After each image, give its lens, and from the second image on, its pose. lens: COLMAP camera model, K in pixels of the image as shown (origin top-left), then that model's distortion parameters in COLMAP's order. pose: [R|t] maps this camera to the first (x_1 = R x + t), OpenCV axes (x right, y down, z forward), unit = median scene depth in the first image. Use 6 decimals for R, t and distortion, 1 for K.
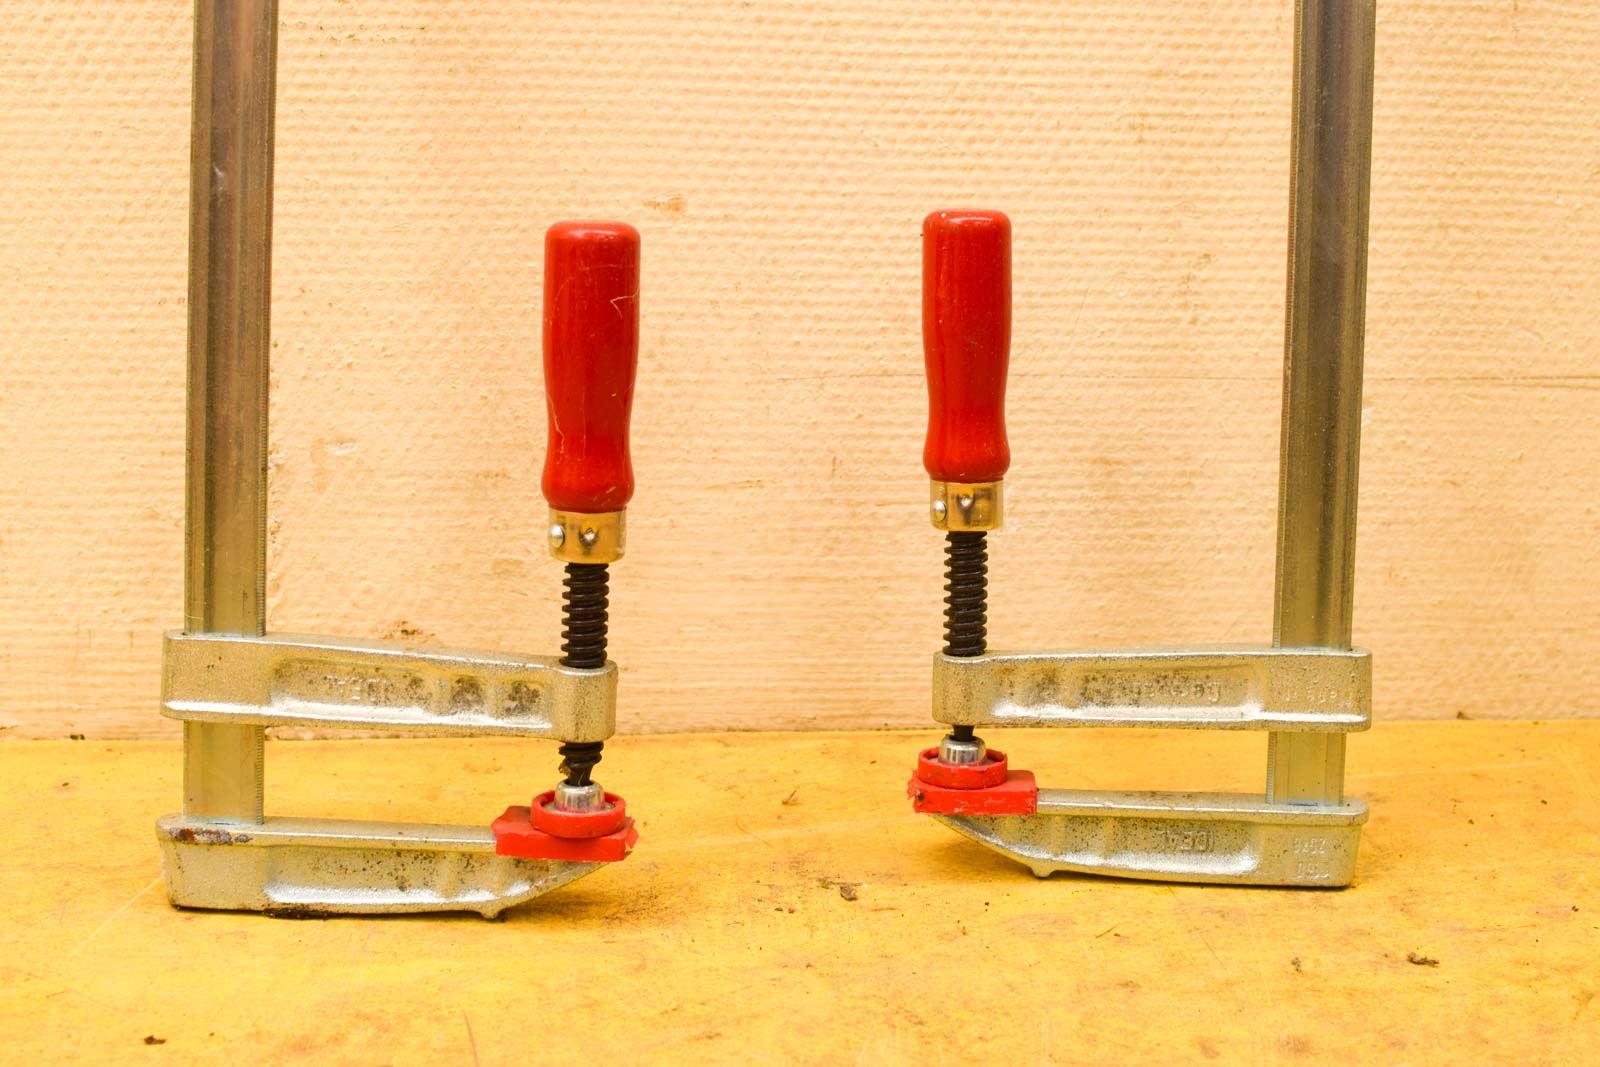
lens RADIAL K [[2458.9, 0, 799.3], [0, 2458.9, 527.0], [0, 0, 1]] dist [-0.171048, 0.000000]
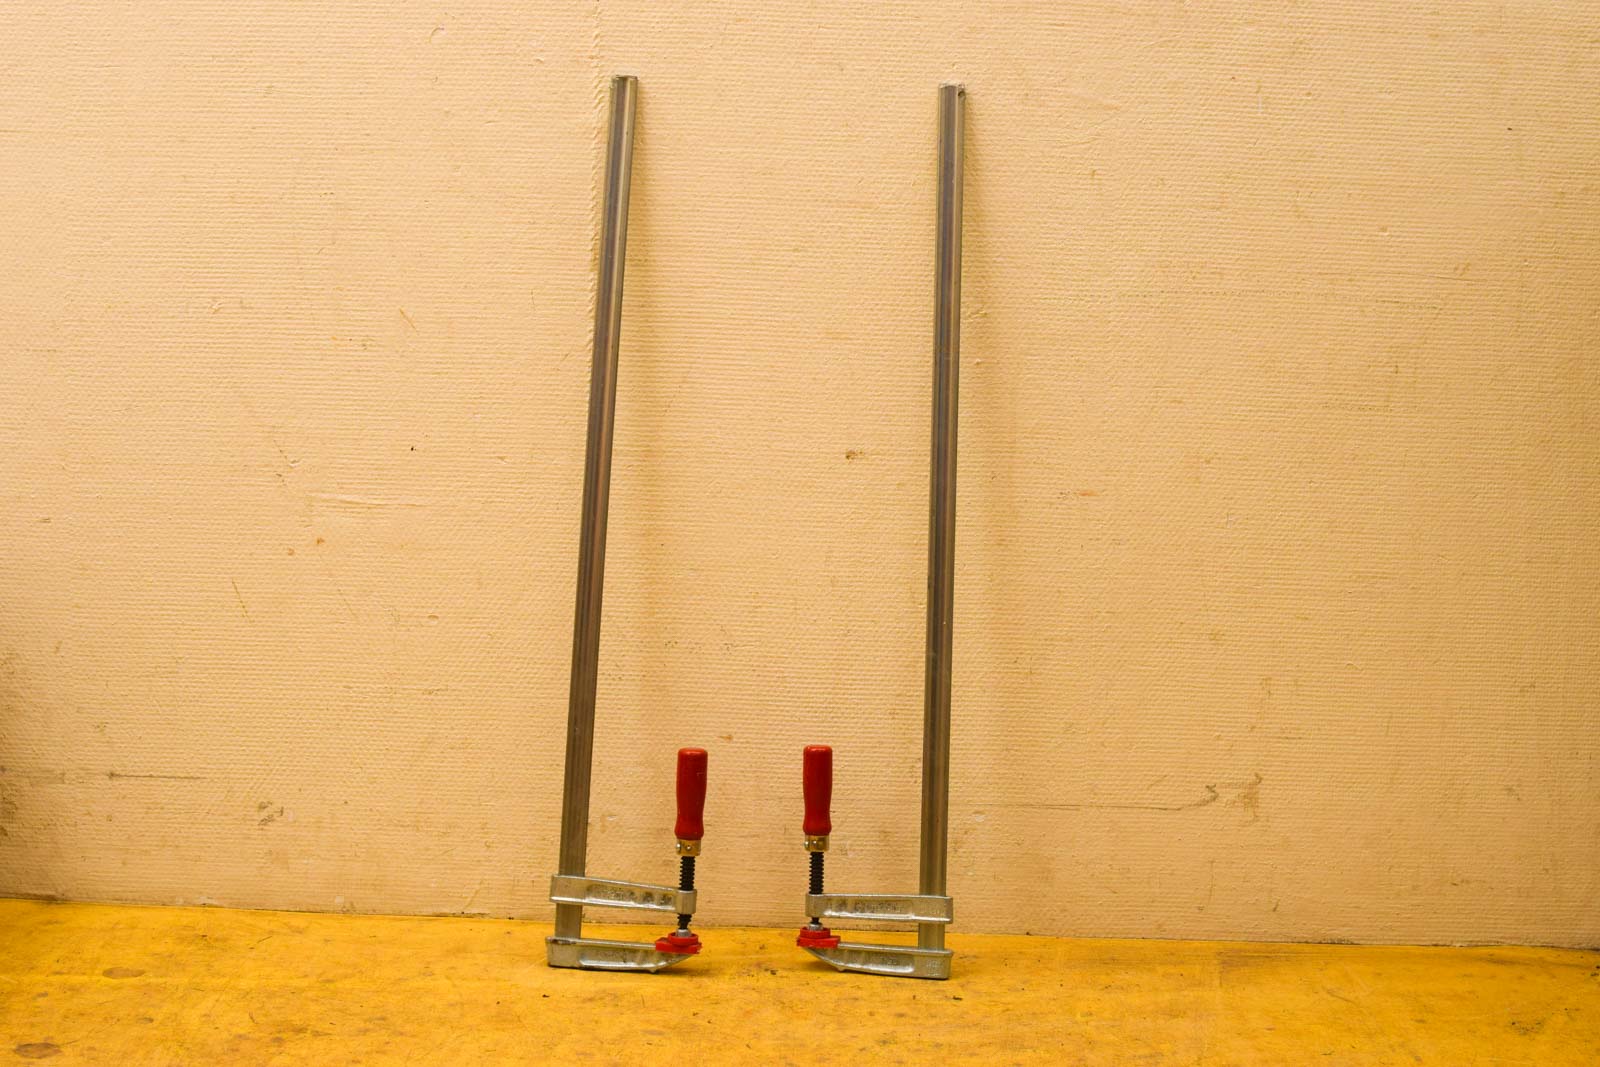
lens RADIAL K [[2458.9, 0, 798.7], [0, 2458.9, 536.0], [0, 0, 1]] dist [-0.171048, 0.000000]
pose [[0.994035, 0.018977, -0.107397, 0.359686], [-0.035694, 0.987119, -0.155957, 0.088382], [0.103054, 0.158860, 0.981908, -1.997192]]
